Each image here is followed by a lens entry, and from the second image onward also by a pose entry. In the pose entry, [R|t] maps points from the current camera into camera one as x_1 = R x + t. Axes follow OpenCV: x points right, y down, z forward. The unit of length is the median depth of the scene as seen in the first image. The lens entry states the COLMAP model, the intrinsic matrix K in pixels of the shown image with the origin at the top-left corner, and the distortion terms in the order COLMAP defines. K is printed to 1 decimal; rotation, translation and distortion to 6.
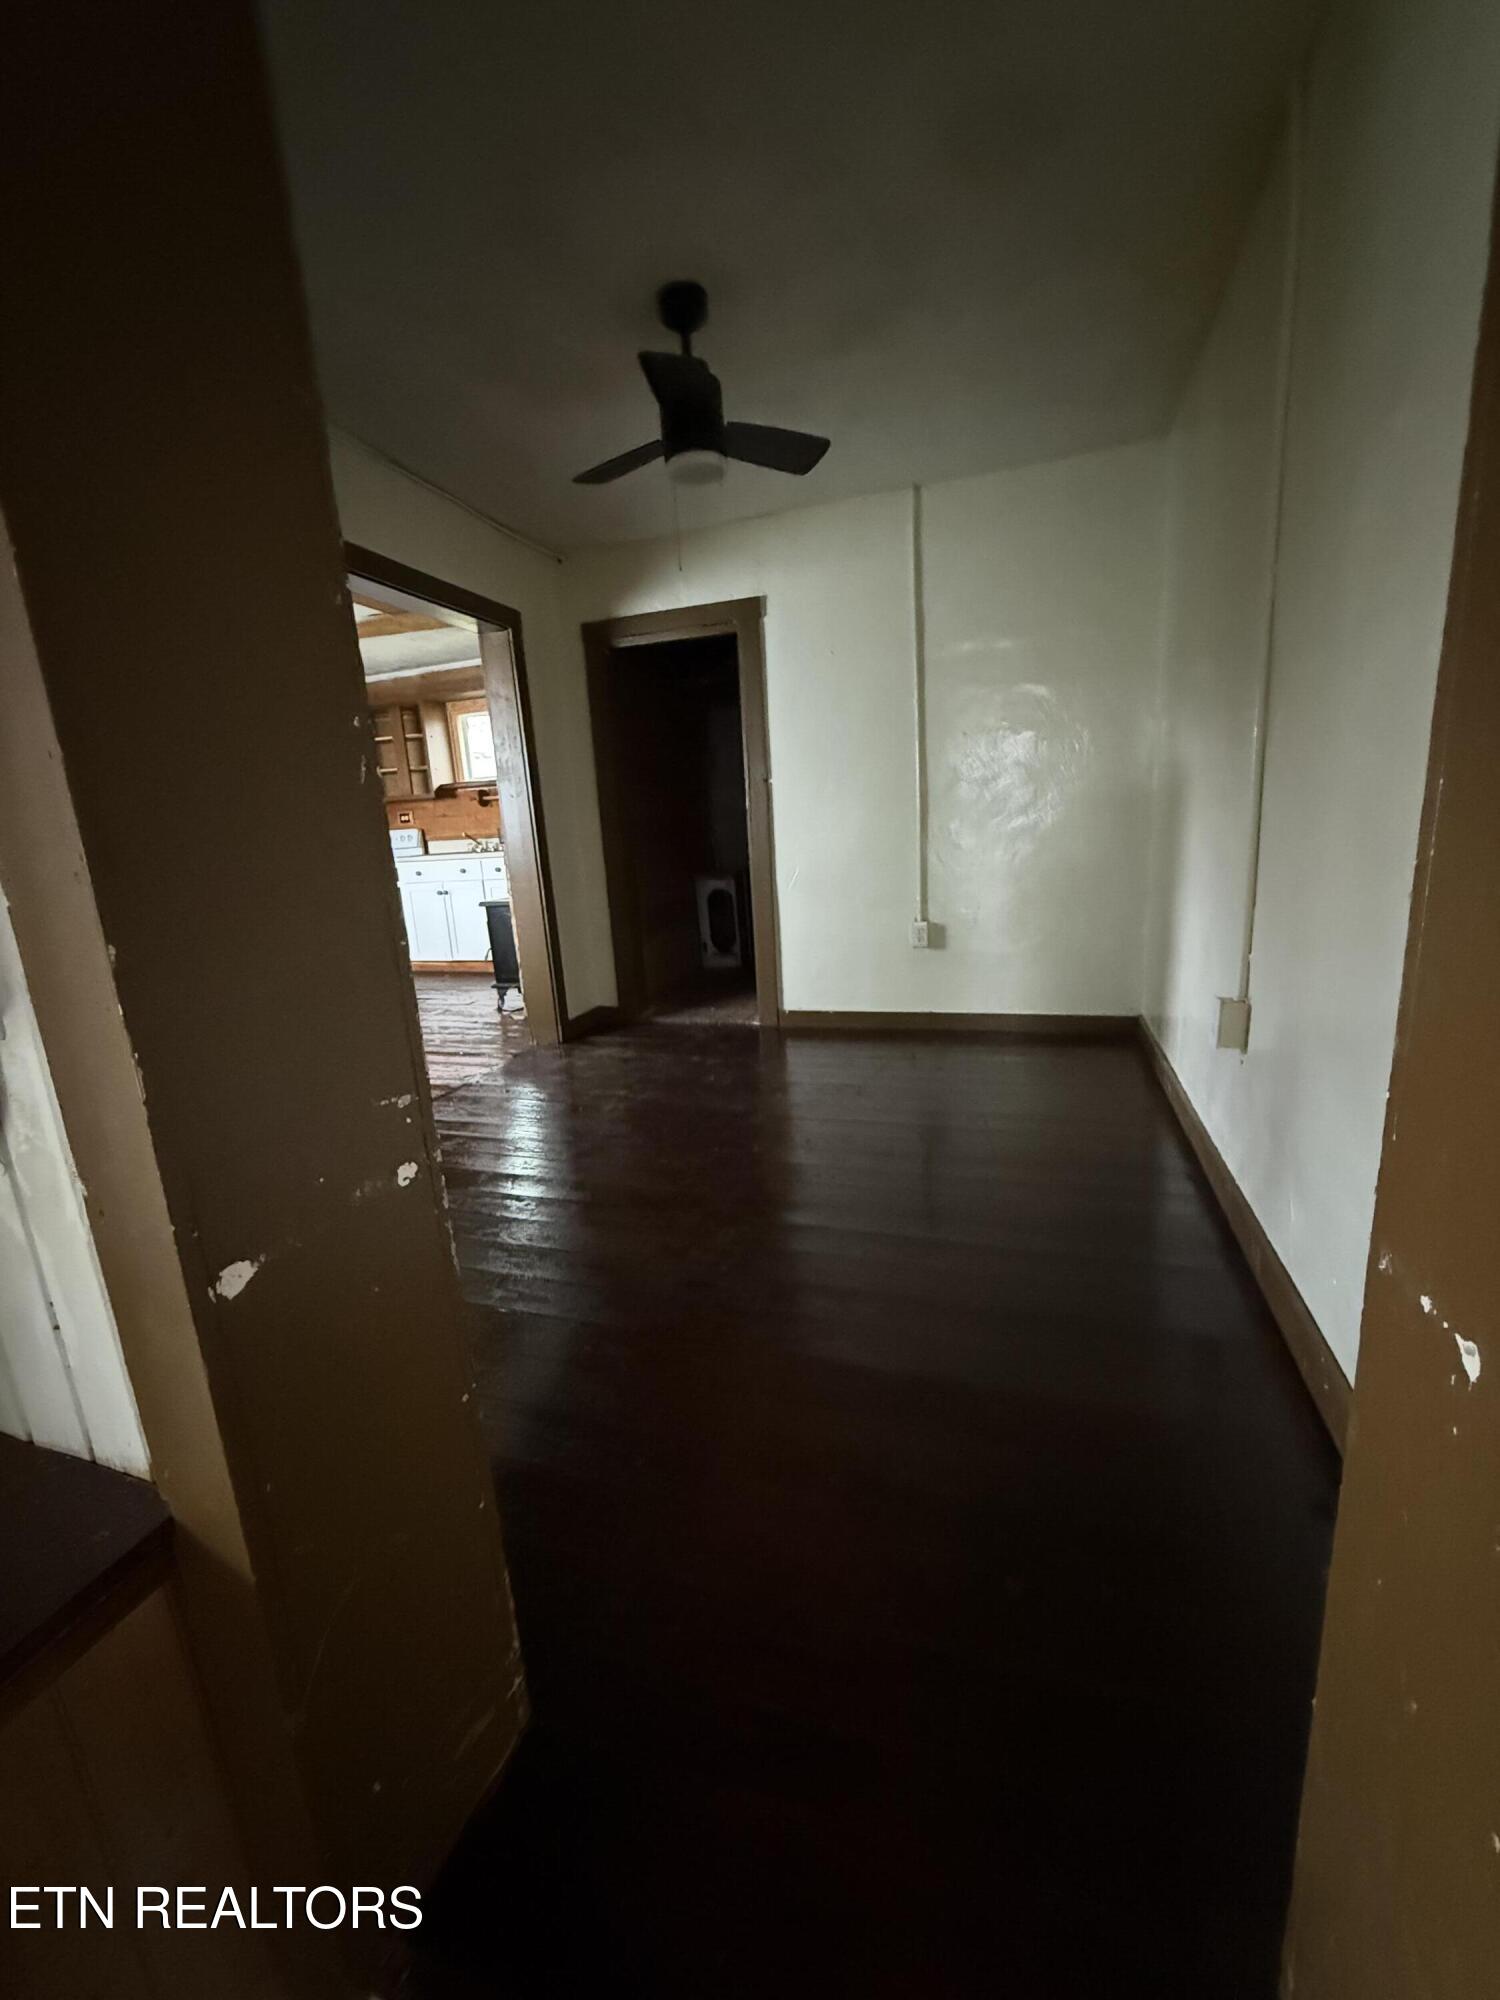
lens RADIAL K [[795.8, 0, 748.8], [0, 795.8, 994.2], [0, 0, 1]] dist [0.000358, -0.000049]
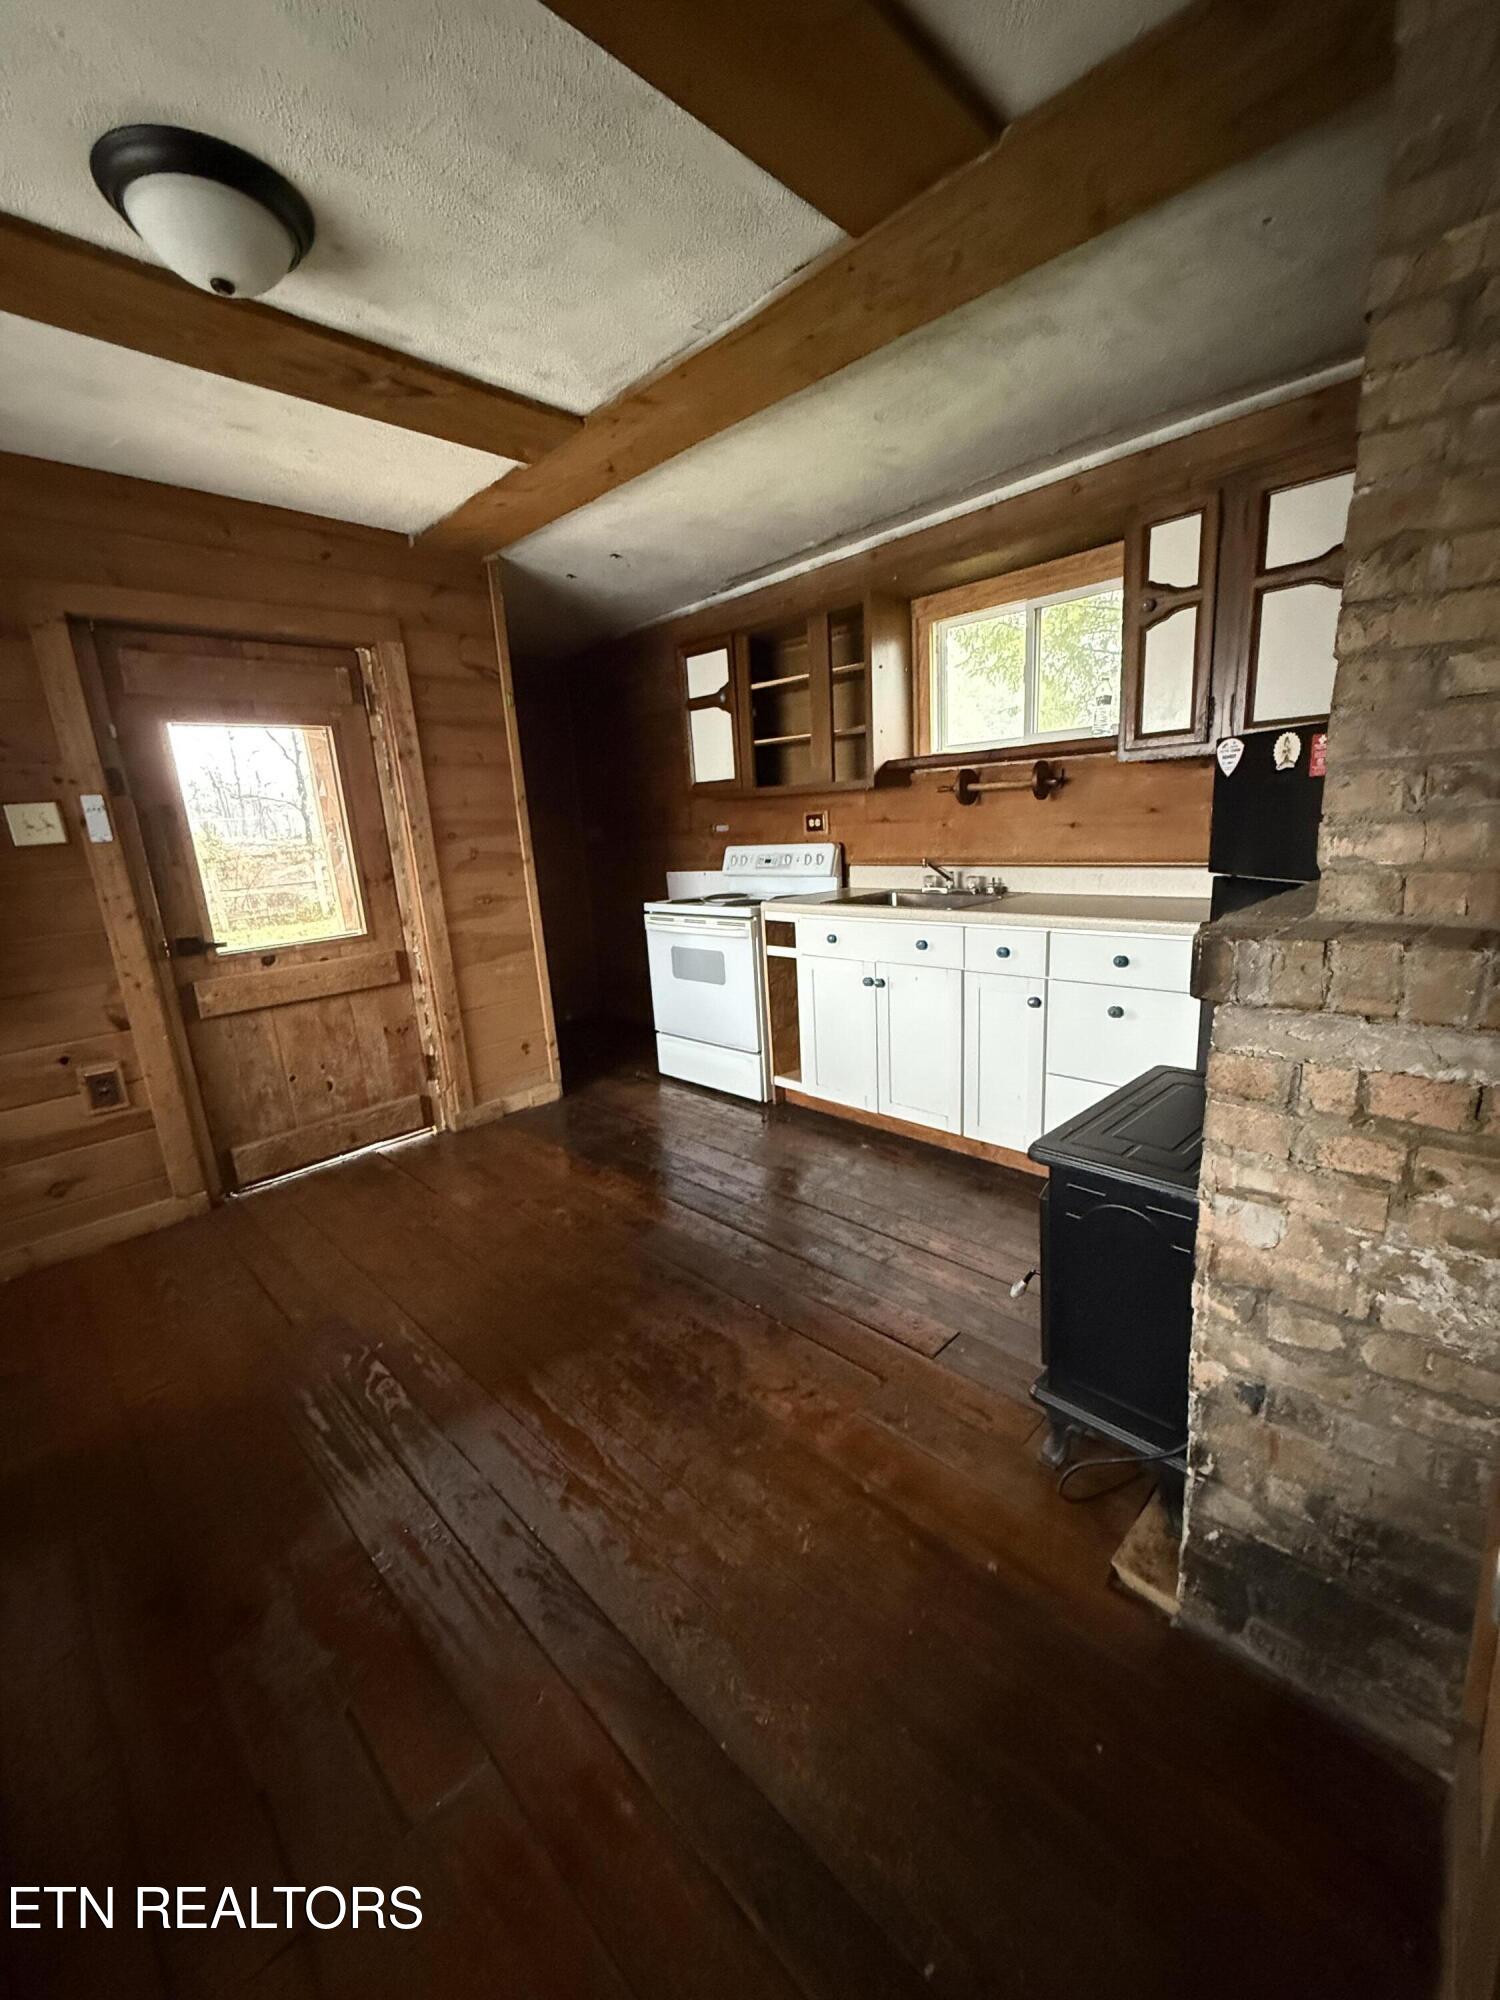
lens RADIAL K [[789.3, 0, 755.2], [0, 789.3, 993.6], [0, 0, 1]] dist [0.000816, 0.000258]
pose [[0.896948, 0.104190, -0.429684, -0.233838], [-0.091224, 0.994537, 0.050727, -0.135218], [0.432622, -0.006302, 0.901553, 0.512807]]
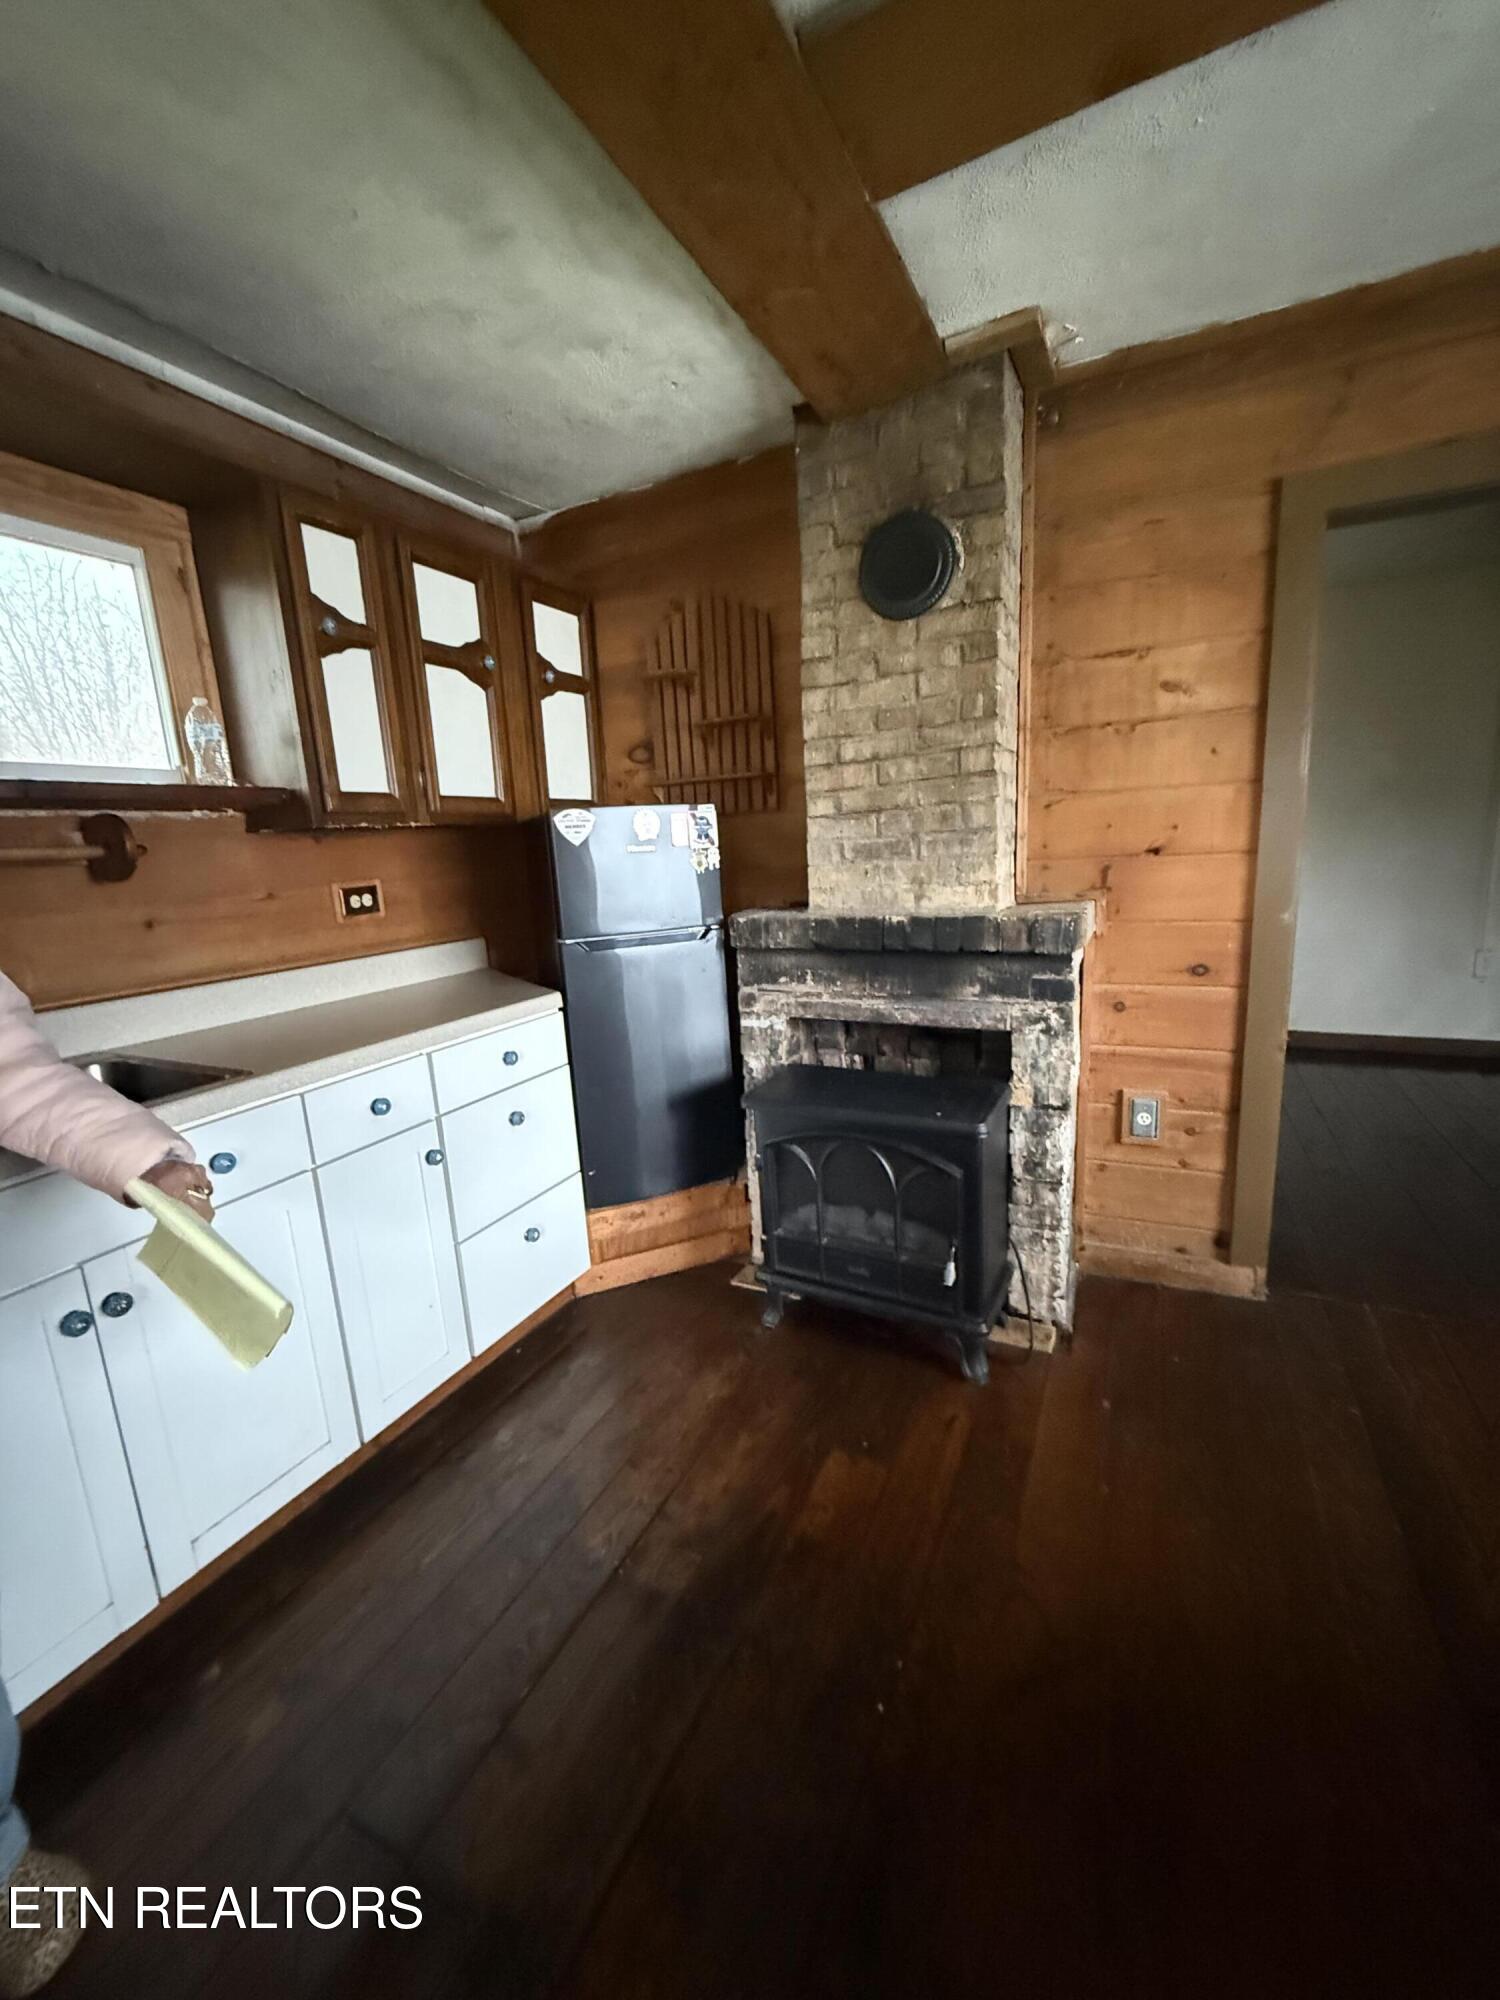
lens RADIAL K [[789.3, 0, 755.2], [0, 789.3, 993.6], [0, 0, 1]] dist [0.000816, 0.000258]
pose [[0.158848, -0.139715, 0.977367, -0.567485], [0.254774, 0.962210, 0.096141, -0.182985], [-0.953865, 0.233736, 0.188440, 0.801026]]
